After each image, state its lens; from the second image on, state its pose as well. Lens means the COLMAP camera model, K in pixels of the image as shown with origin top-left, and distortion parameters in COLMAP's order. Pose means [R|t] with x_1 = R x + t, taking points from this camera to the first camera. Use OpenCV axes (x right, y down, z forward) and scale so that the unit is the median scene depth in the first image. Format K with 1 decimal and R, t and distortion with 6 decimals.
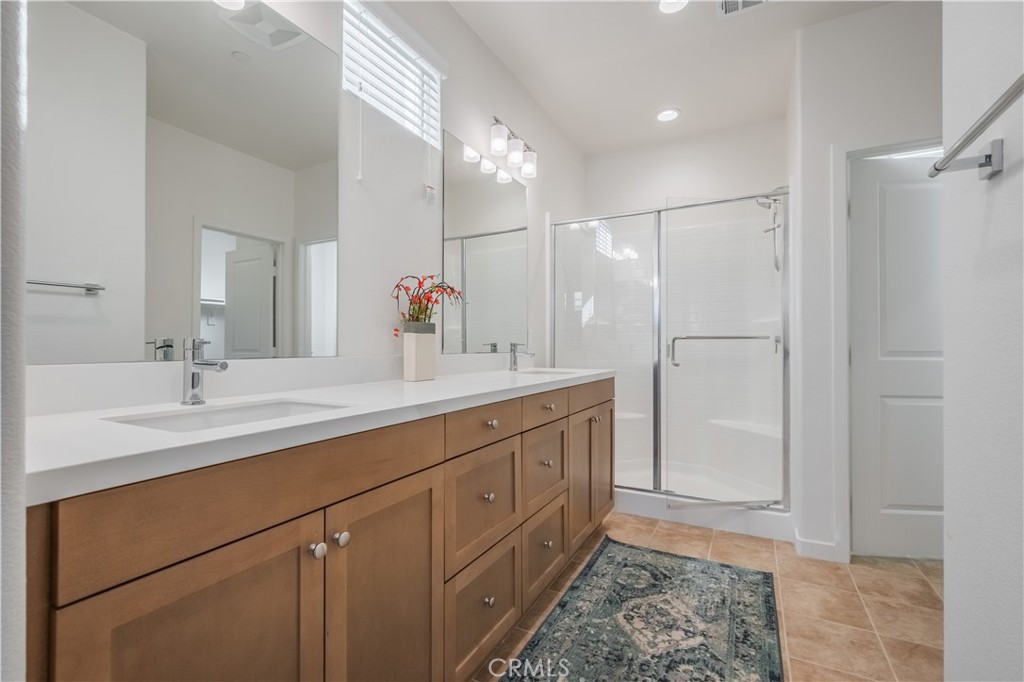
lens RADIAL K [[448.9, 0, 512.0], [0, 448.9, 341.0], [0, 0, 1]] dist [0.000491, 0.000350]
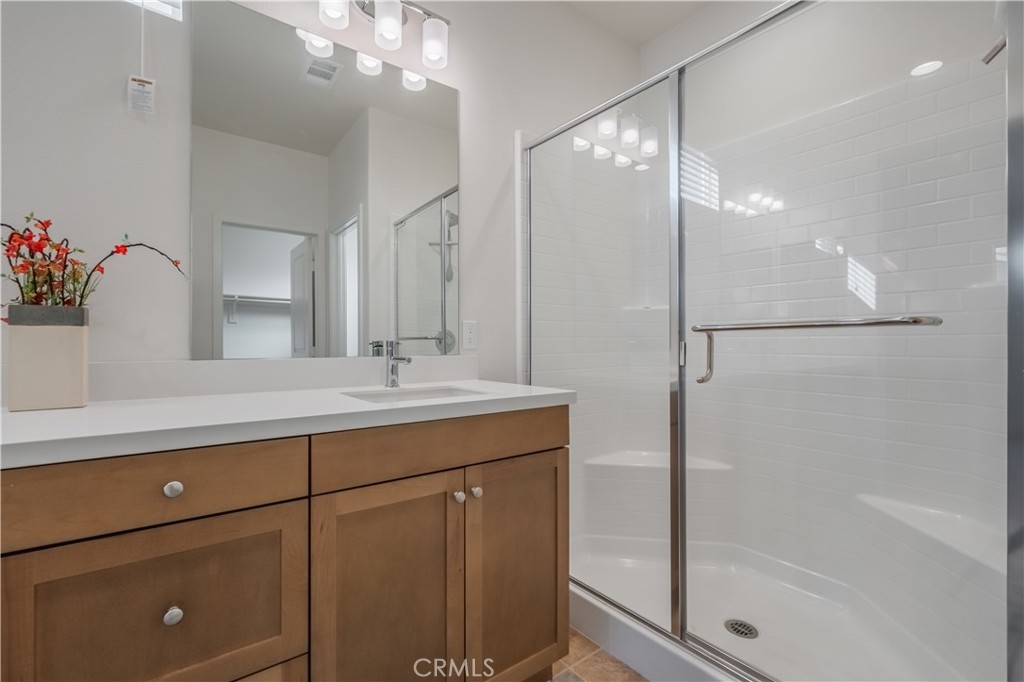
lens RADIAL K [[440.8, 0, 512.0], [0, 440.8, 341.0], [0, 0, 1]] dist [-0.000177, -0.000500]
pose [[0.903249, -0.002072, -0.429111, 0.270126], [0.004491, 0.999979, 0.004625, 0.001757], [0.429093, -0.006104, 0.903240, 0.351822]]
